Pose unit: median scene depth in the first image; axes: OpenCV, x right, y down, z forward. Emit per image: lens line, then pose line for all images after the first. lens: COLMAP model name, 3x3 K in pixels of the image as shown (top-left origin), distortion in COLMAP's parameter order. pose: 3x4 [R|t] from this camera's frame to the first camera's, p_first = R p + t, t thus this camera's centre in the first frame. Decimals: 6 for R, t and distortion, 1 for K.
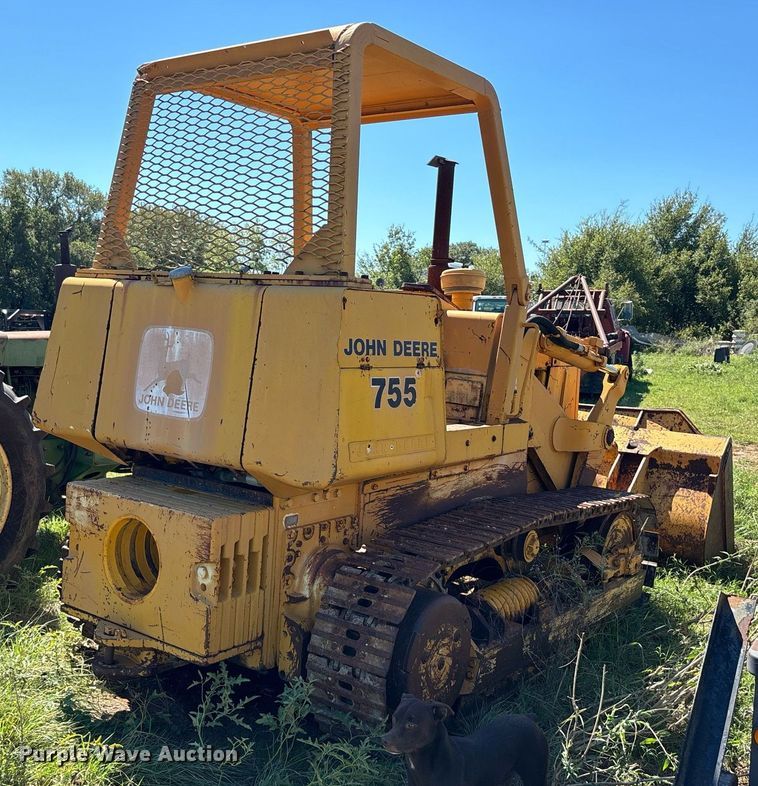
lens RADIAL K [[934.5, 0, 379.0], [0, 934.5, 393.0], [0, 0, 1]] dist [0.077649, -0.038812]
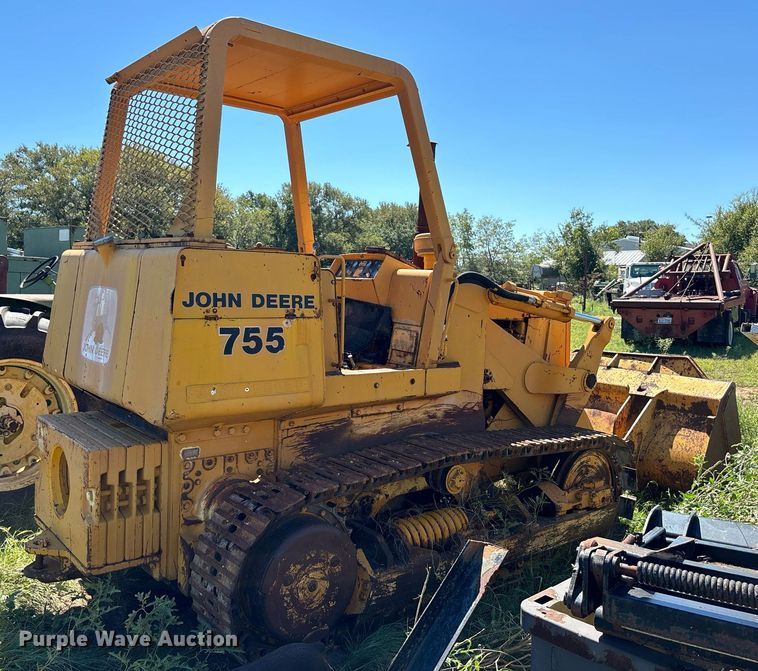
lens RADIAL K [[726.0, 0, 406.1], [0, 726.0, 326.2], [0, 0, 1]] dist [0.132254, -0.316020]
pose [[0.975335, -0.010963, -0.220457, 0.325227], [0.005537, 0.999667, -0.025215, 0.004747], [0.220660, 0.023372, 0.975071, 0.157502]]
